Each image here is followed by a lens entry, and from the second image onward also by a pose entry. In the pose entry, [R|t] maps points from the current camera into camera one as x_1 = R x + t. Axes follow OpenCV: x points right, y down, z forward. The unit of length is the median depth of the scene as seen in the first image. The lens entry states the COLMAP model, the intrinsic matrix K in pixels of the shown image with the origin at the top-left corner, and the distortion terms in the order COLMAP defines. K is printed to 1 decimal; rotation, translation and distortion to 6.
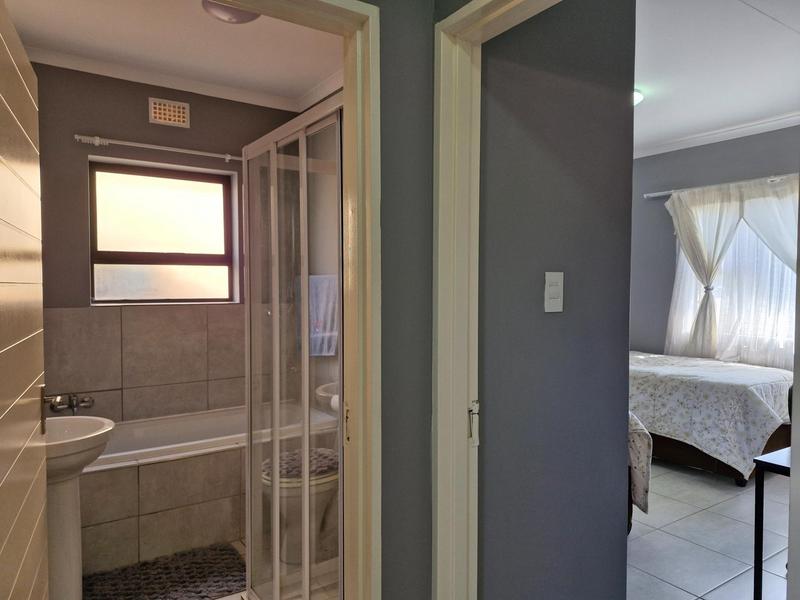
lens RADIAL K [[550.1, 0, 400.3], [0, 550.1, 297.0], [0, 0, 1]] dist [-0.021607, -0.002109]
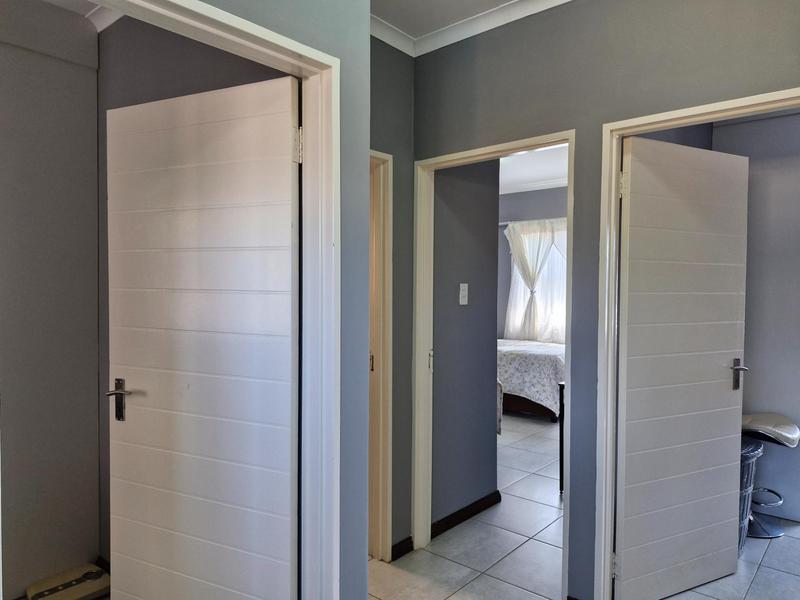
lens RADIAL K [[550.1, 0, 399.8], [0, 550.1, 300.9], [0, 0, 1]] dist [-0.021607, -0.002109]
pose [[0.960262, -0.008447, 0.278974, -0.200006], [0.008440, 0.999964, 0.001227, 0.004300], [-0.278974, 0.001176, 0.960298, -0.332037]]
